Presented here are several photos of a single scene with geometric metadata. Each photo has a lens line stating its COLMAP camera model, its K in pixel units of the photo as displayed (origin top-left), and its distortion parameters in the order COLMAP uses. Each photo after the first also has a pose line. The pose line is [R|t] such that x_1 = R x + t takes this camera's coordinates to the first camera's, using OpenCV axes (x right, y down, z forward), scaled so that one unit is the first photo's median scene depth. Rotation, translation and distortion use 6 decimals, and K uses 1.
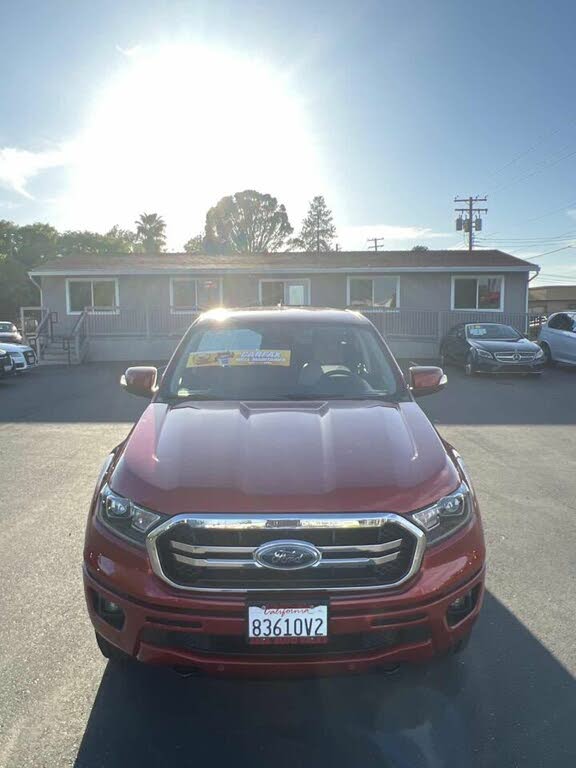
lens RADIAL K [[523.5, 0, 288.7], [0, 523.5, 384.5], [0, 0, 1]] dist [0.000822, -0.002073]
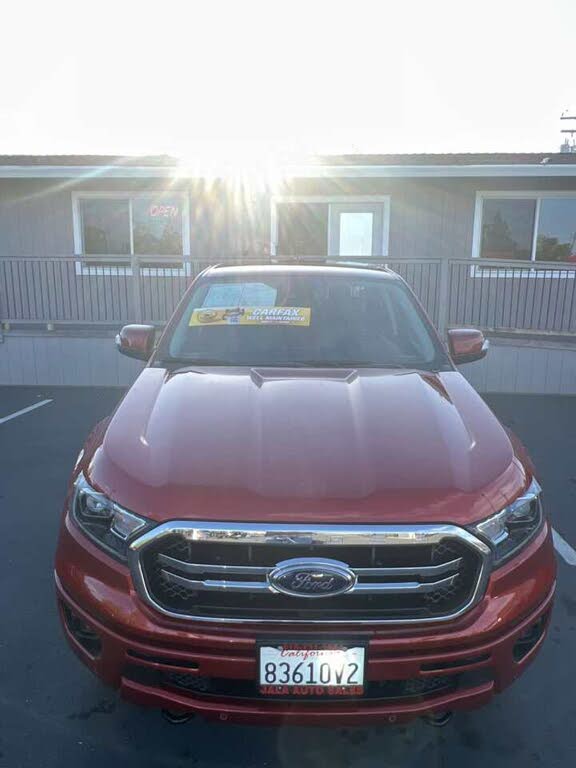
lens RADIAL K [[523.5, 0, 288.7], [0, 523.5, 384.5], [0, 0, 1]] dist [0.000822, -0.002073]
pose [[0.999655, 0.017577, -0.019505, -0.026332], [-0.016051, 0.996992, 0.075819, -0.008526], [0.020779, -0.075480, 0.996931, 0.266241]]
